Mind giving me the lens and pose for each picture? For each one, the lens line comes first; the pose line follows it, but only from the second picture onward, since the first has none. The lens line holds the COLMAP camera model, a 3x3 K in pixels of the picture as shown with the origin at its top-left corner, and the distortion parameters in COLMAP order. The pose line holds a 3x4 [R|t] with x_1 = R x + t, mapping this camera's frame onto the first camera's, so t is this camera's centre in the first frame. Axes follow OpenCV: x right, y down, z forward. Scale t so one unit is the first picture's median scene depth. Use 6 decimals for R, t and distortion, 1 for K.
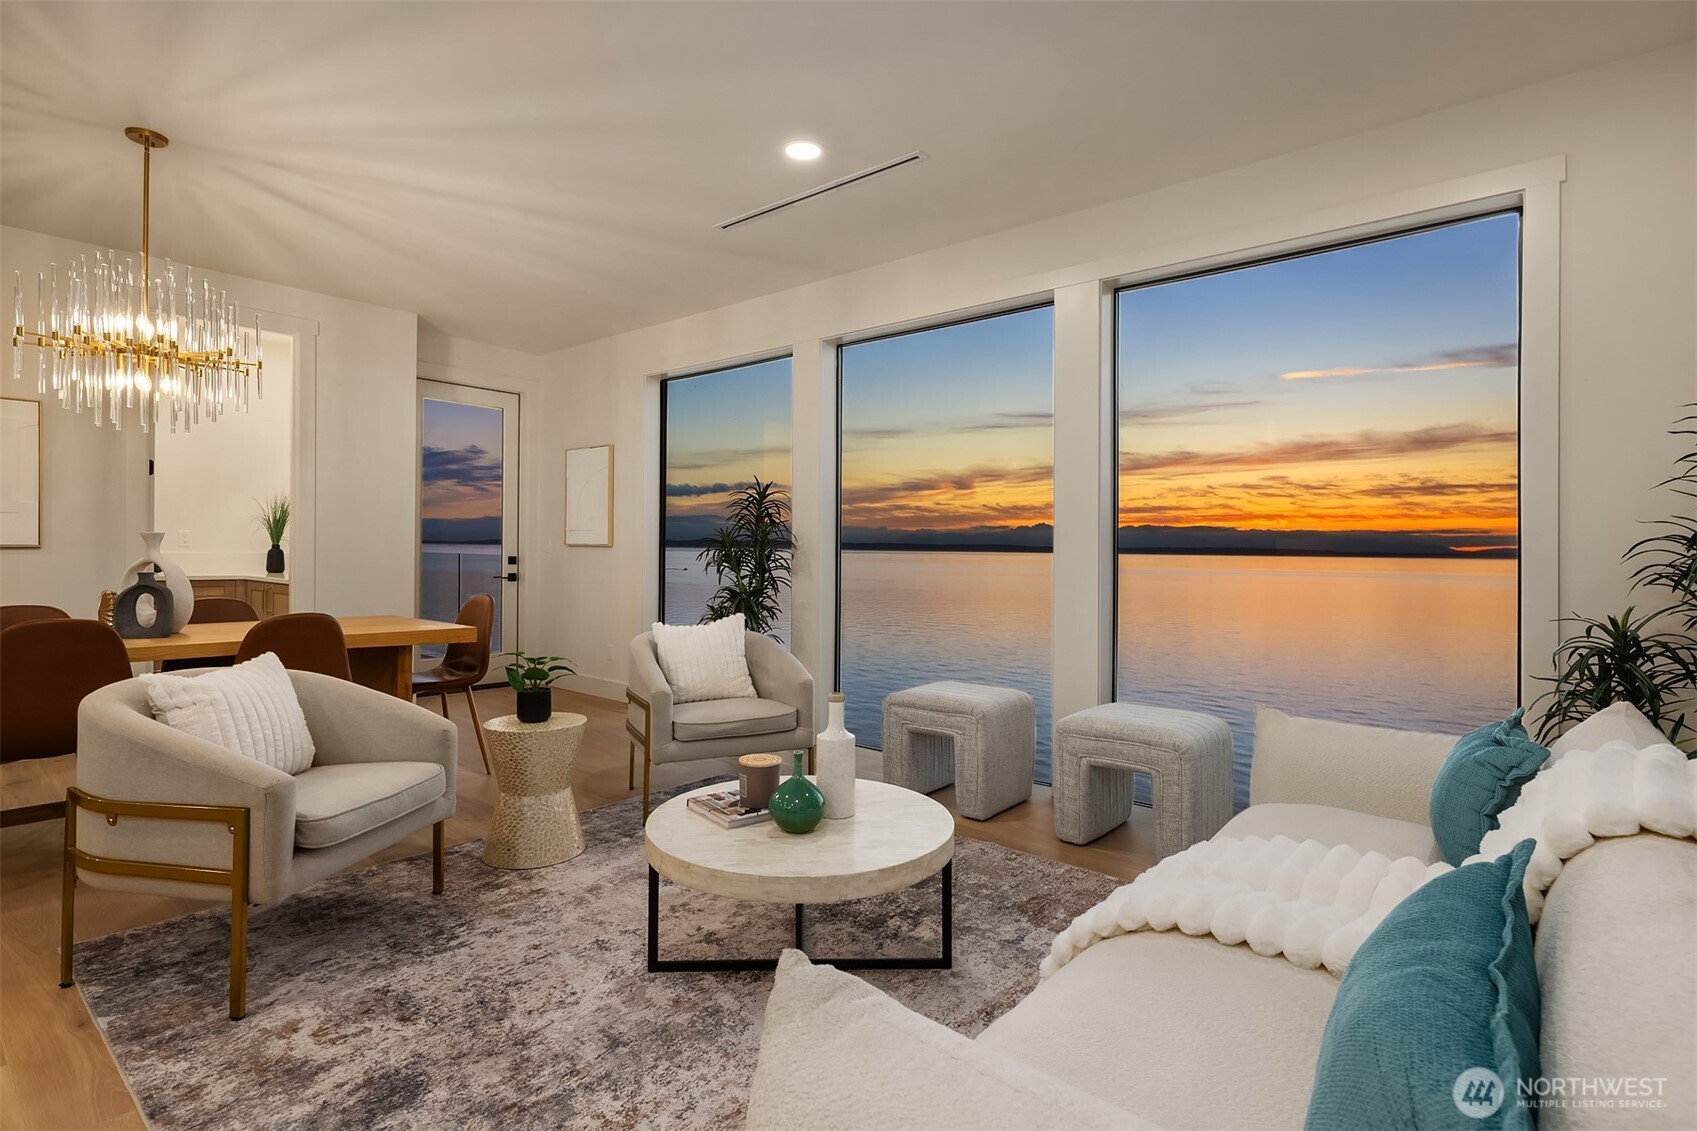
lens RADIAL K [[825.4, 0, 847.8], [0, 825.4, 547.3], [0, 0, 1]] dist [0.012869, -0.004133]
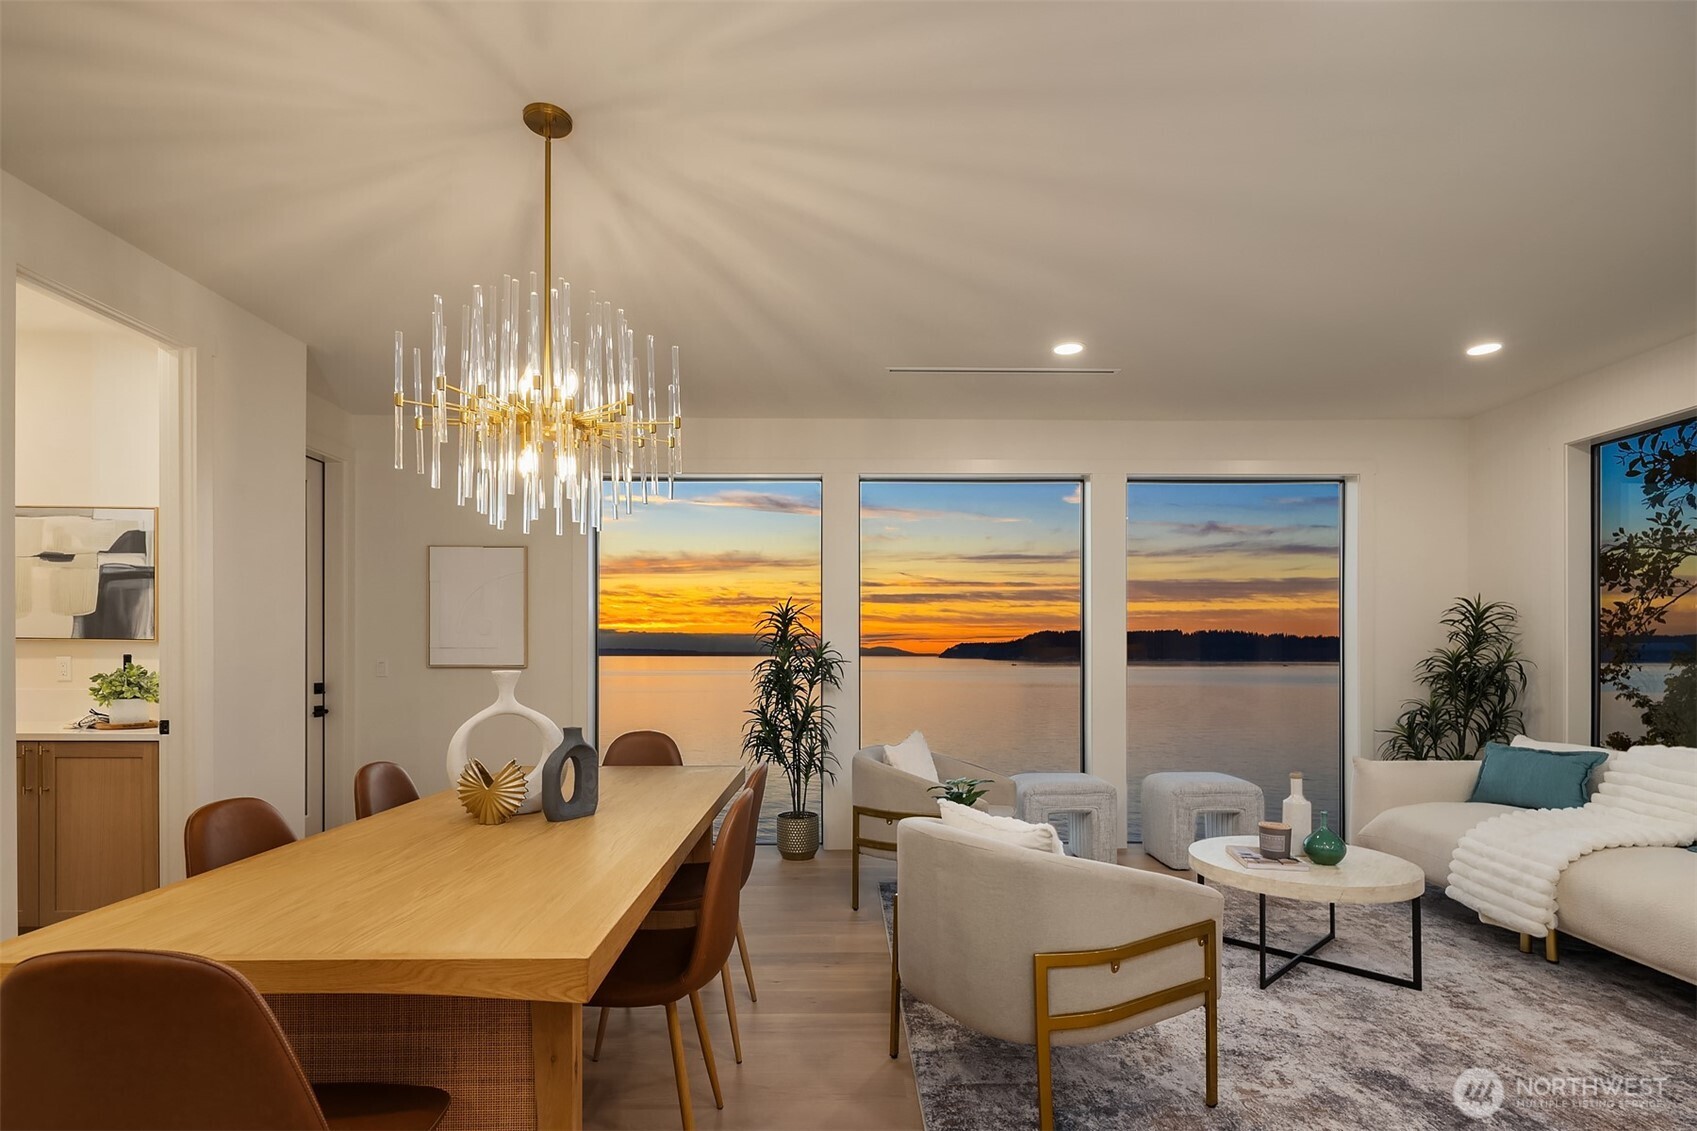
lens RADIAL K [[839.0, 0, 829.8], [0, 839.0, 650.7], [0, 0, 1]] dist [0.002808, 0.000062]
pose [[0.749447, -0.006606, 0.662031, -1.165558], [0.005796, 0.999977, 0.003416, -0.037946], [-0.662039, 0.001277, 0.749469, 0.300826]]
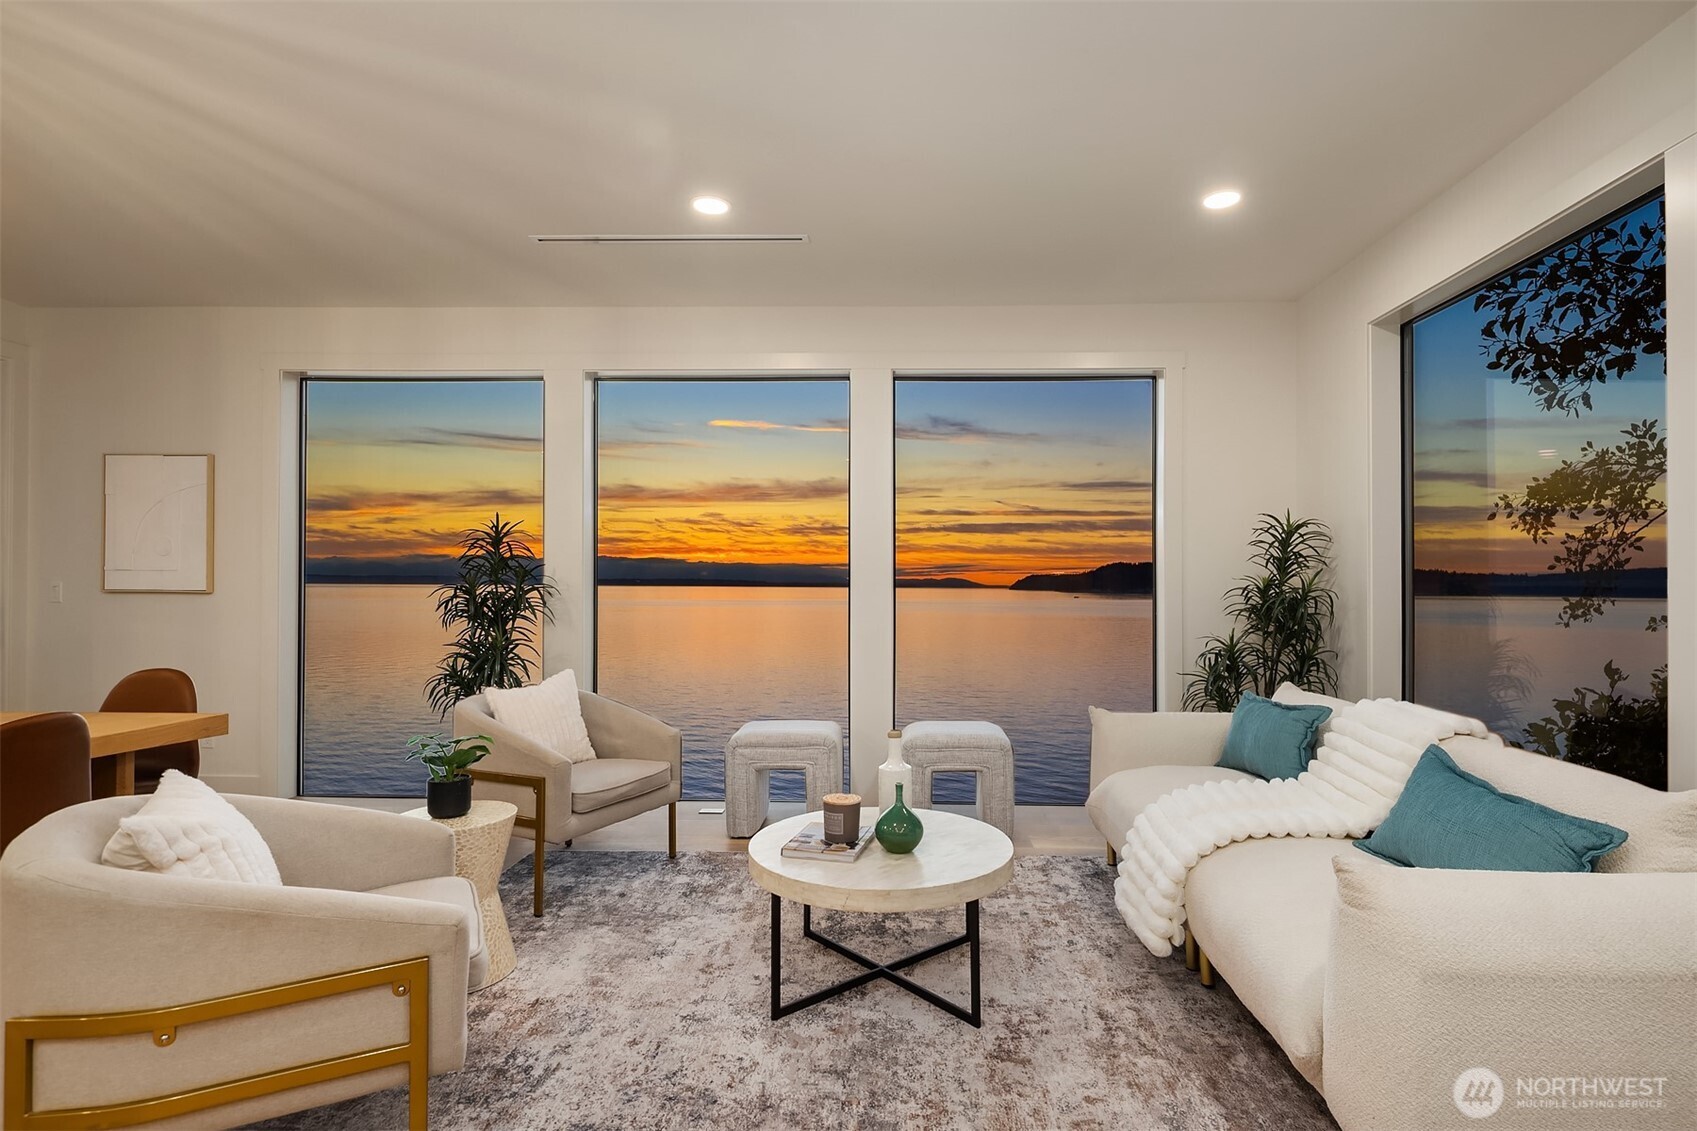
lens RADIAL K [[839.0, 0, 887.1], [0, 839.0, 577.0], [0, 0, 1]] dist [0.002808, 0.000062]
pose [[0.776759, 0.000501, 0.629798, -0.543732], [0.000651, 0.999999, -0.001600, -0.026118], [-0.629798, 0.001653, 0.776757, 0.067673]]
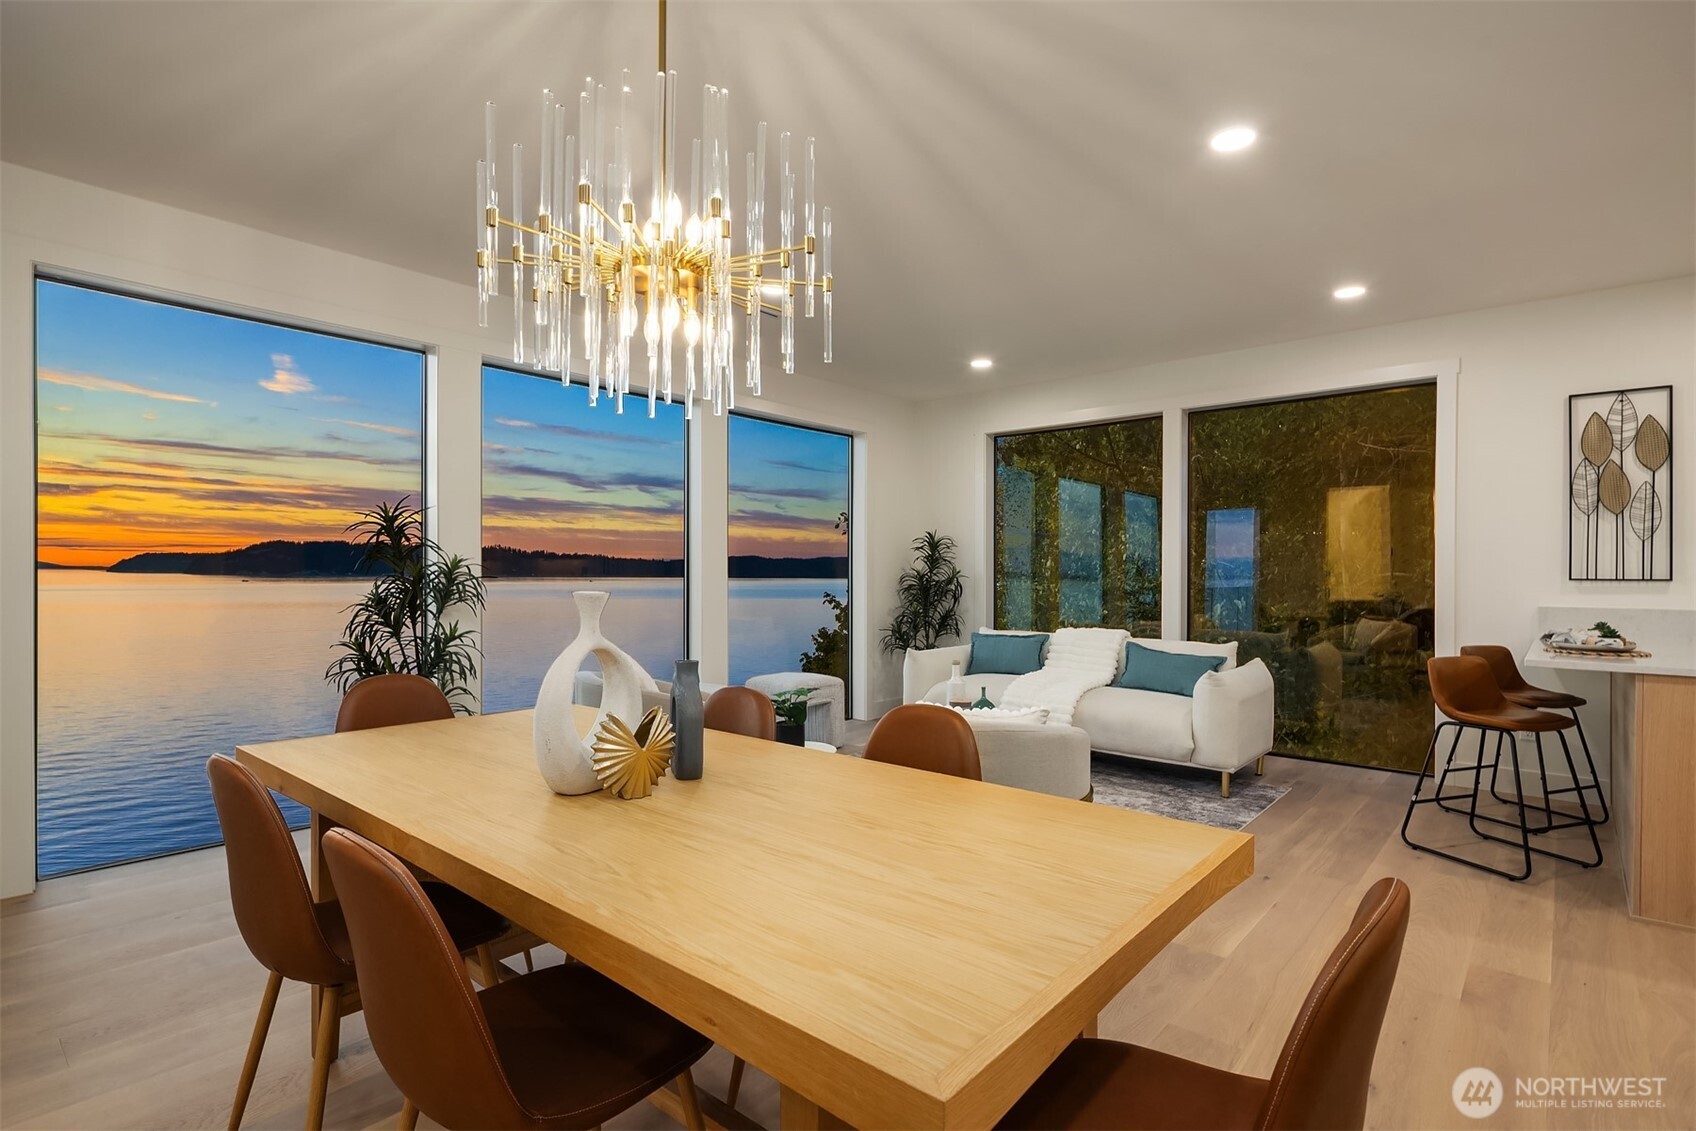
lens RADIAL K [[838.5, 0, 866.2], [0, 838.5, 580.5], [0, 0, 1]] dist [0.002808, 0.000062]
pose [[-0.034188, -0.019223, 0.999231, -1.426943], [-0.009406, 0.999777, 0.018912, -0.037892], [-0.999371, -0.008753, -0.034361, 0.914772]]
